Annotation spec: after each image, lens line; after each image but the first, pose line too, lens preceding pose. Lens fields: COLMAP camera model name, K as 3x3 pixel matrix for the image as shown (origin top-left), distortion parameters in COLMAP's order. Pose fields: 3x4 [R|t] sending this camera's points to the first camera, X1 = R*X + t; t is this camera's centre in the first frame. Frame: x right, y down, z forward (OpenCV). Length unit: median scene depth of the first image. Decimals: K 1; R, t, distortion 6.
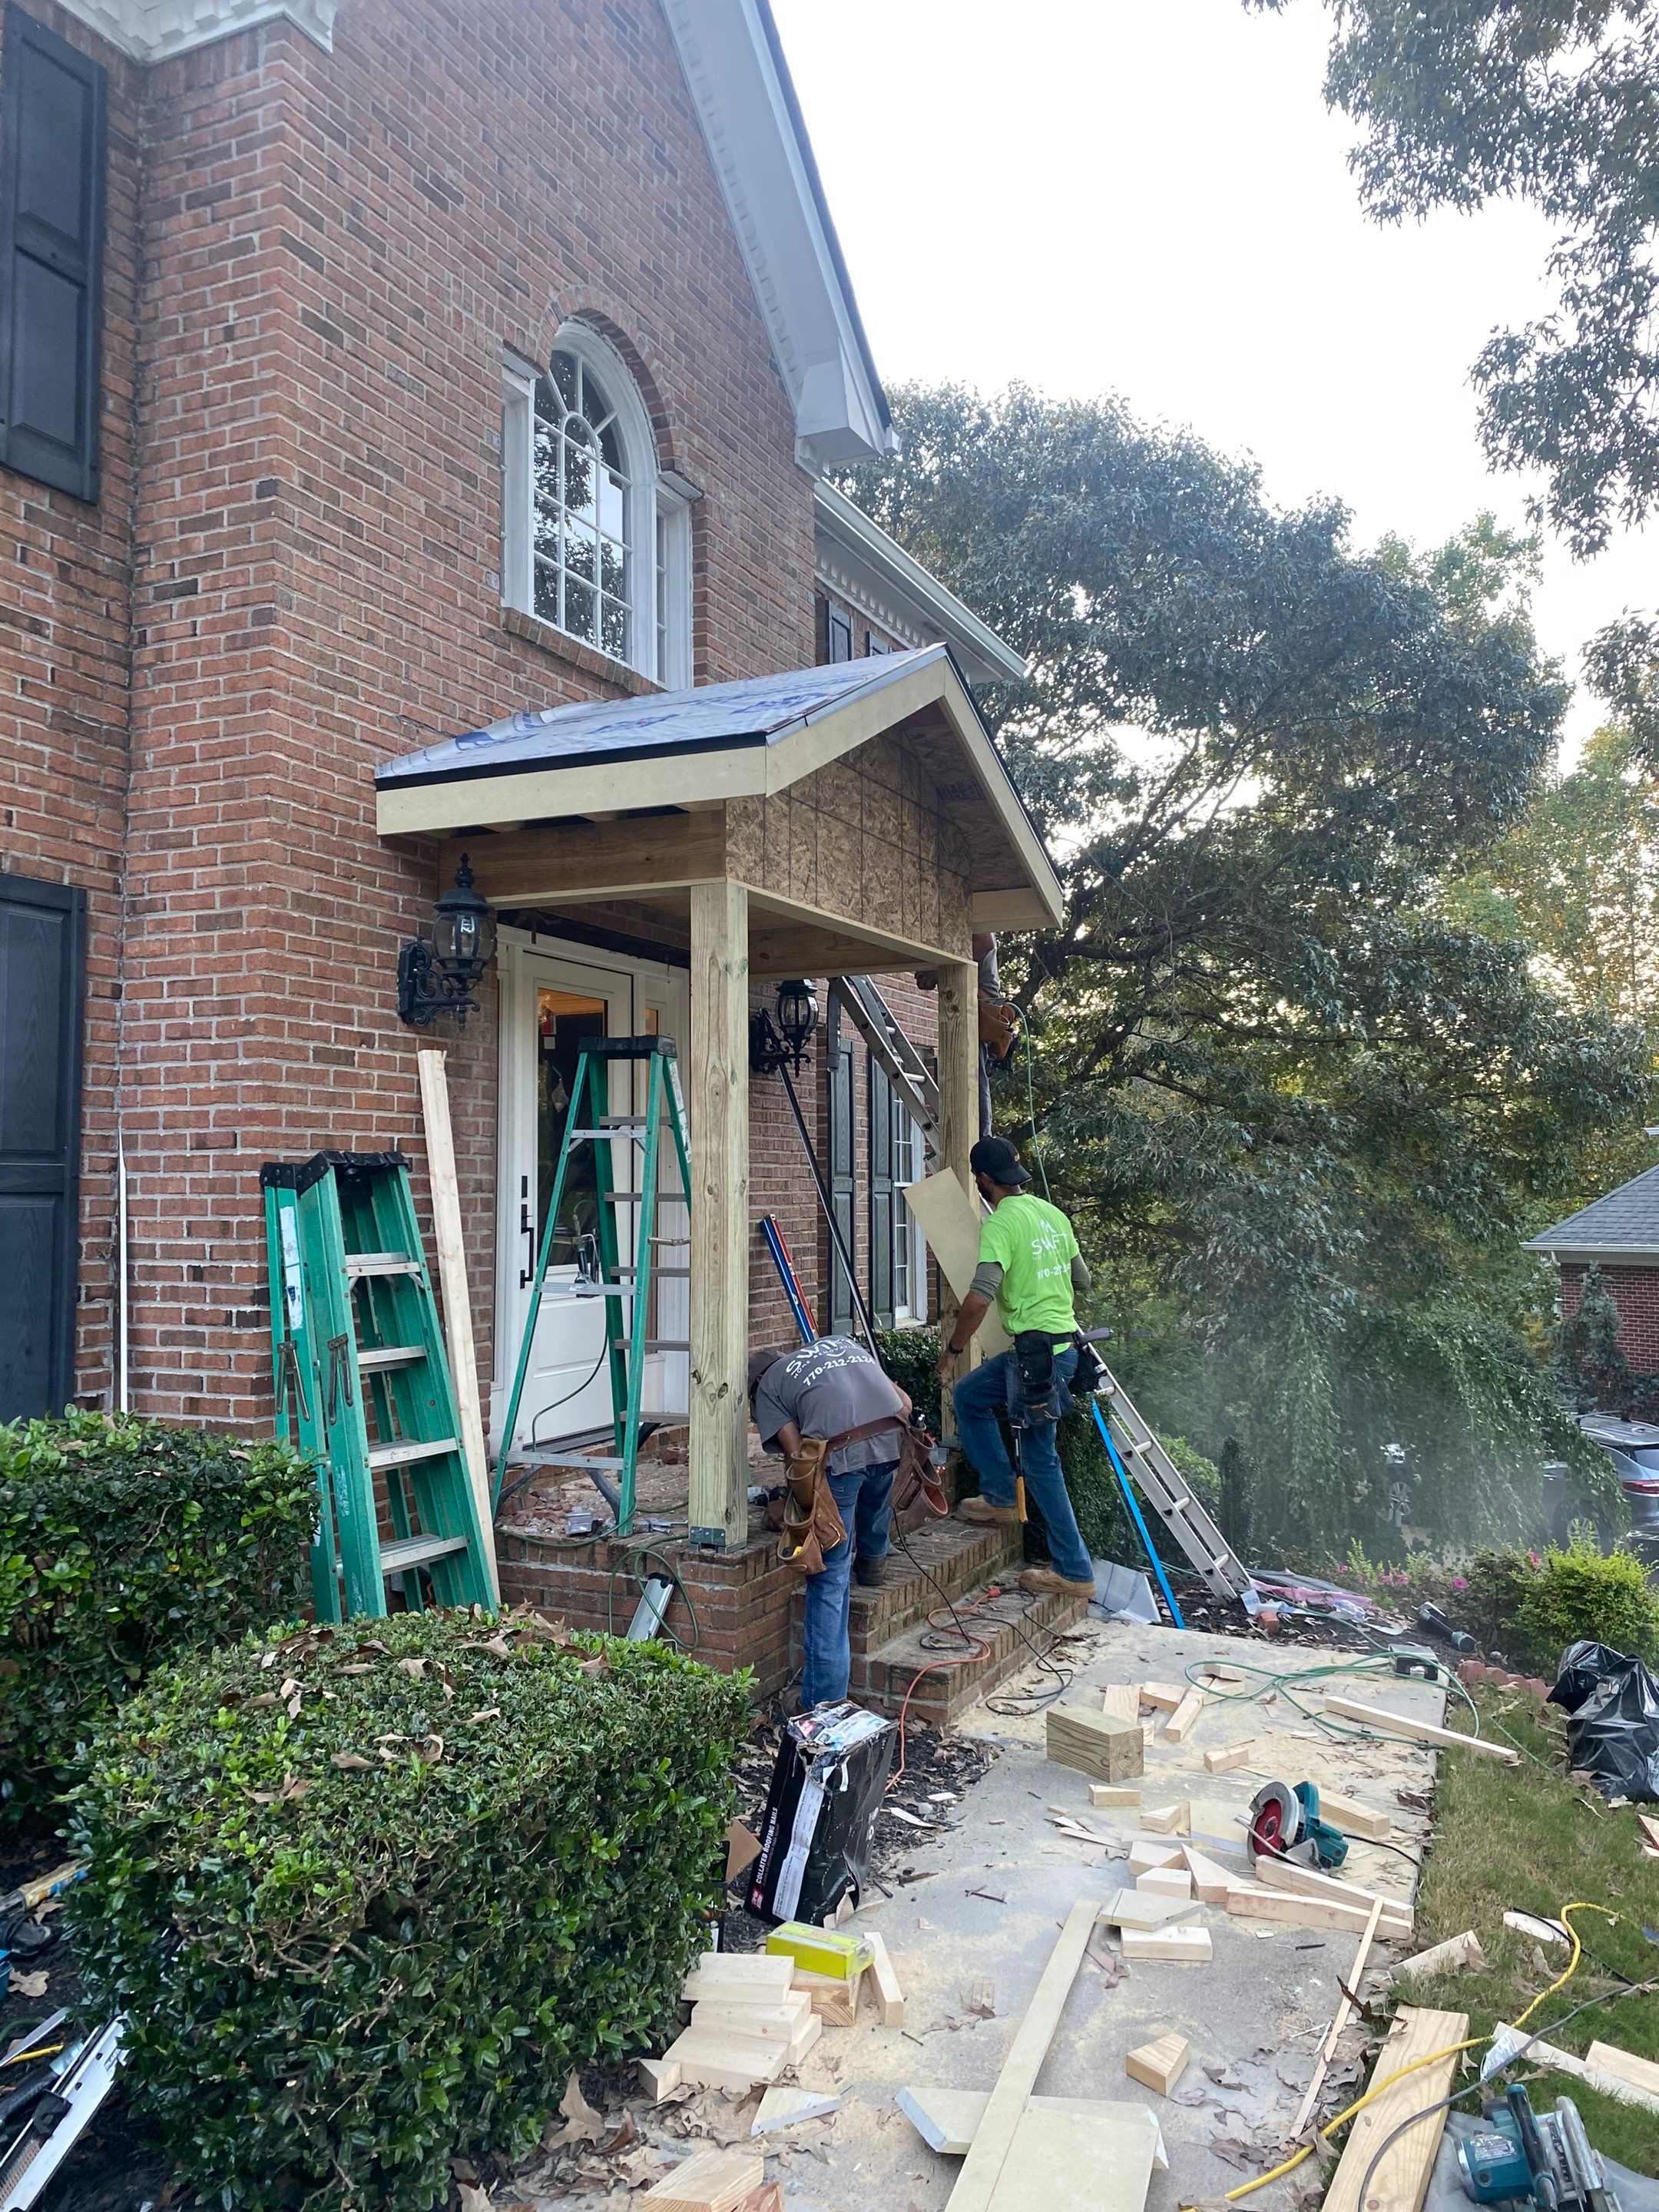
lens RADIAL K [[1689.6, 0, 841.4], [0, 1689.6, 1089.3], [0, 0, 1]] dist [0.003894, -0.004777]
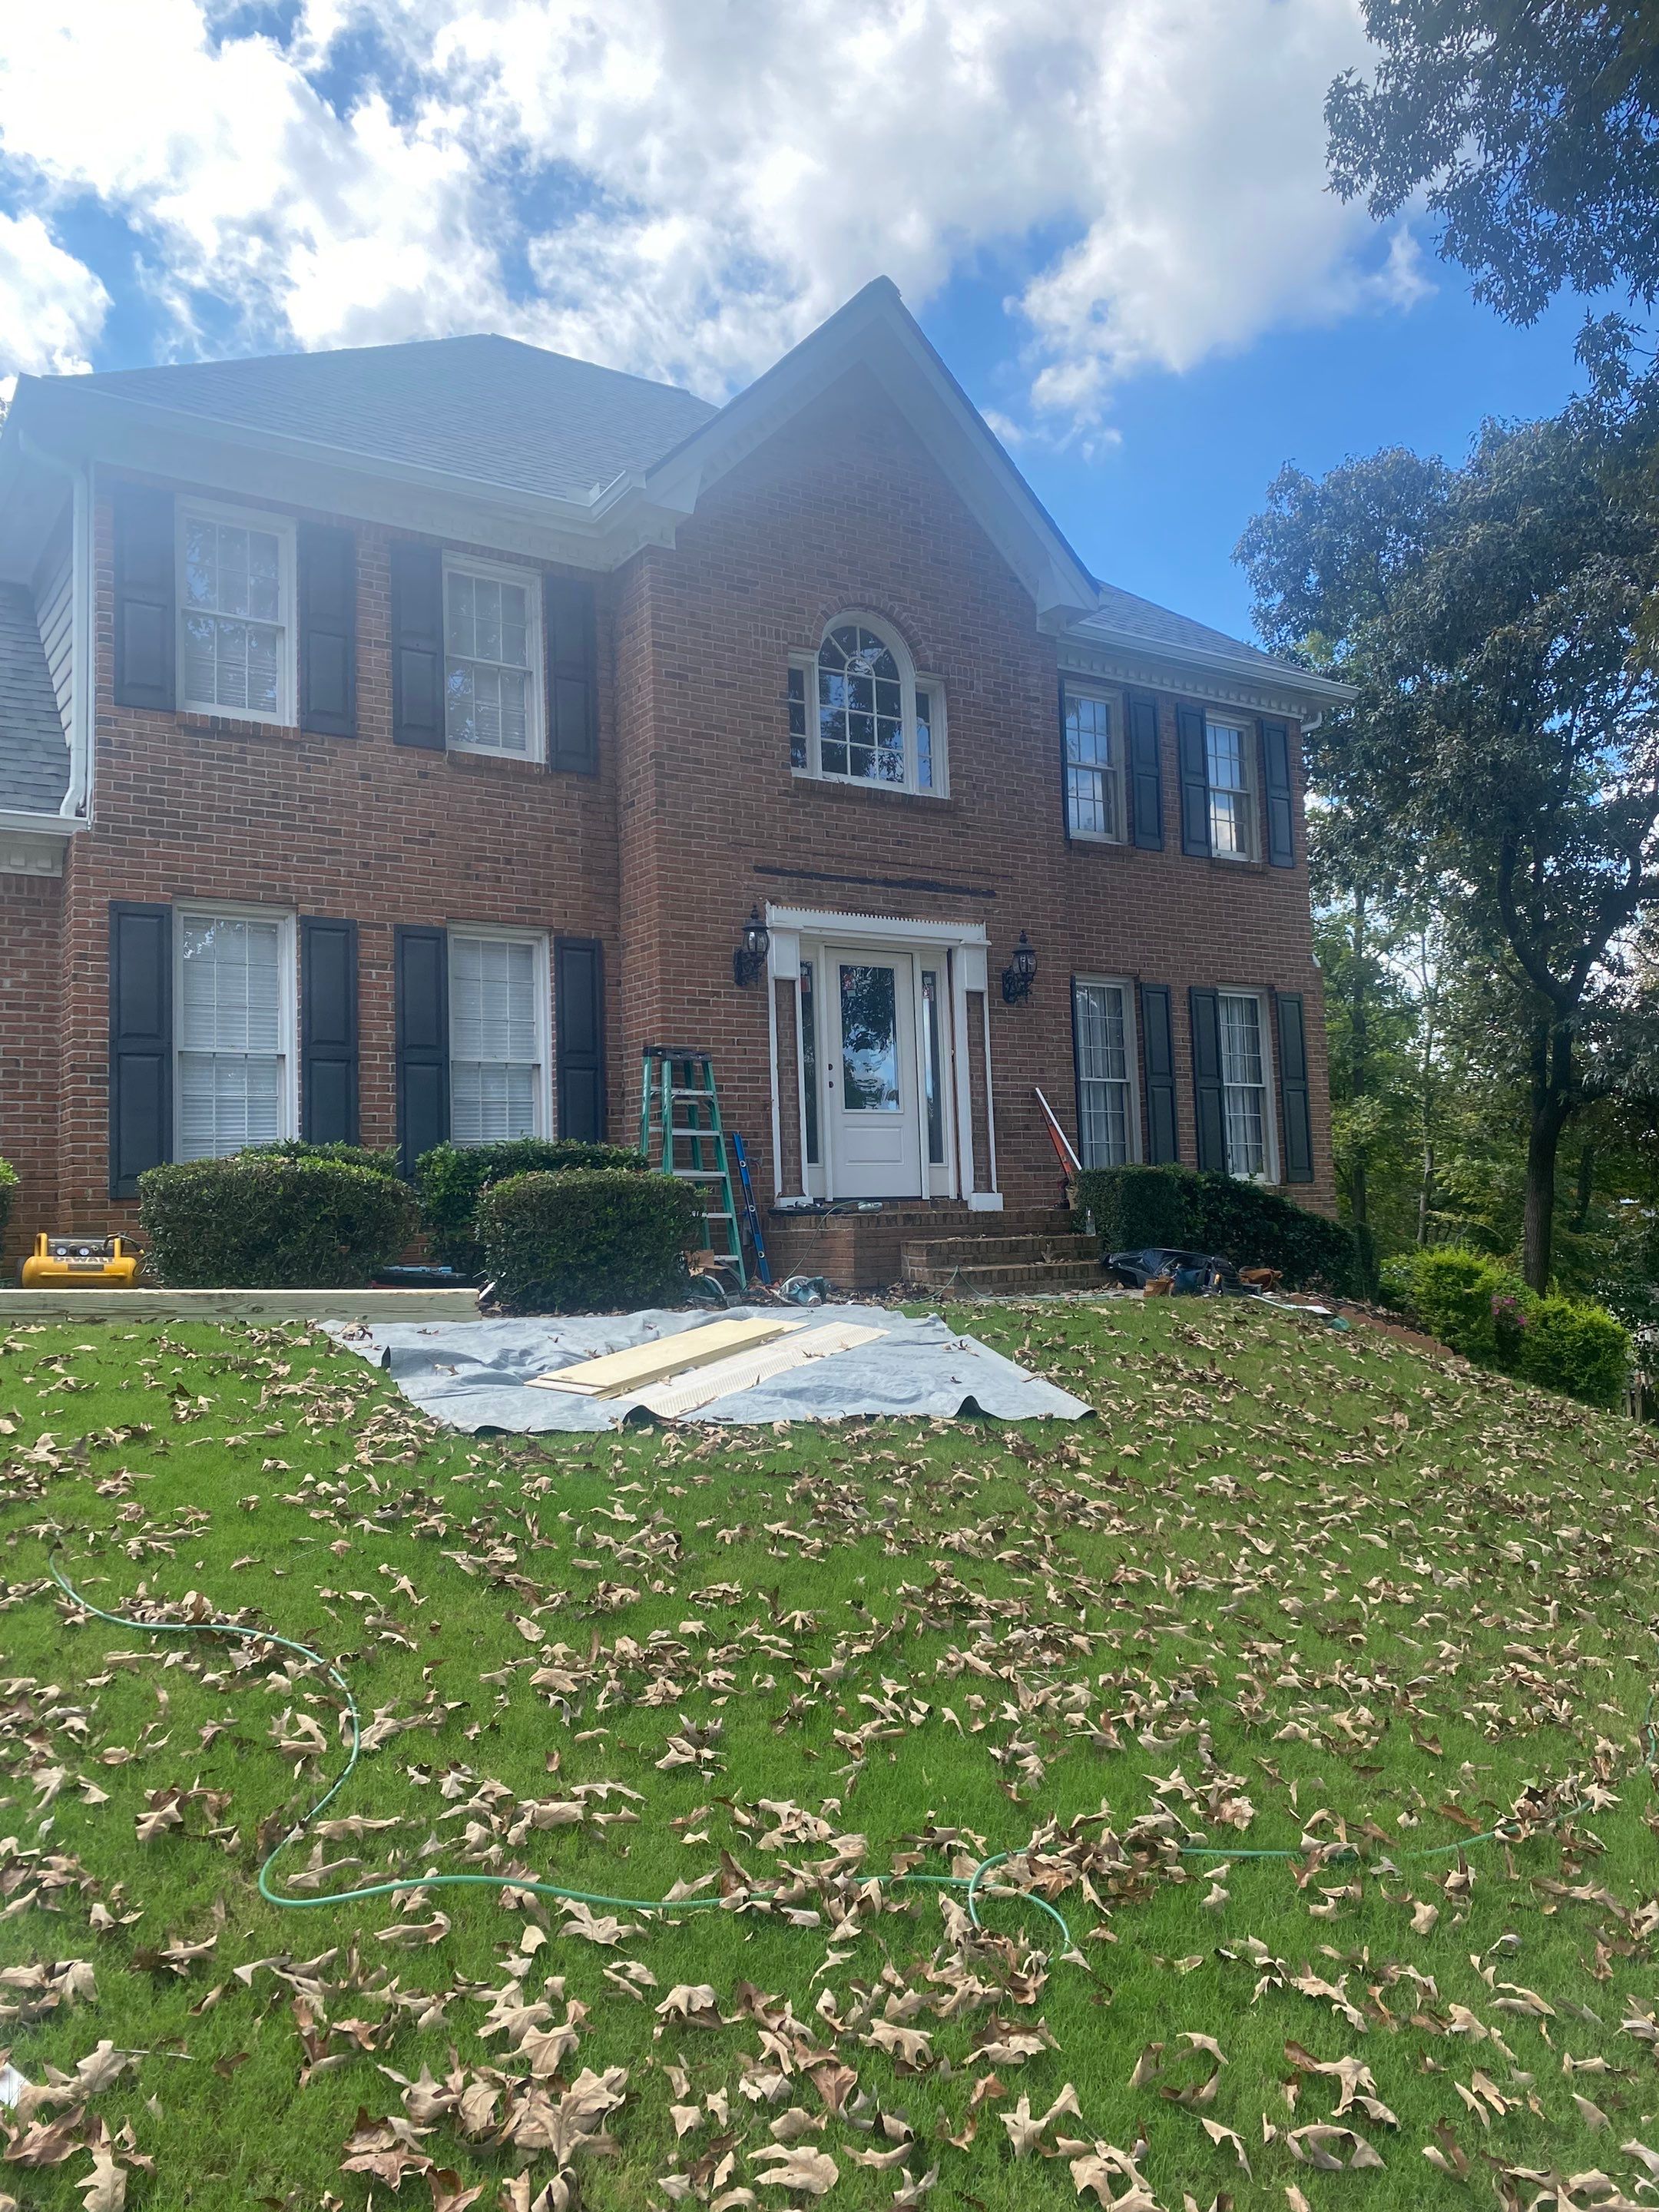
lens RADIAL K [[1689.6, 0, 840.1], [0, 1689.6, 1116.5], [0, 0, 1]] dist [0.003894, -0.004777]
pose [[0.853291, -0.062271, -0.517704, 1.007637], [0.063123, 0.997878, -0.015986, 0.179649], [0.517600, -0.019038, 0.855411, -0.814080]]
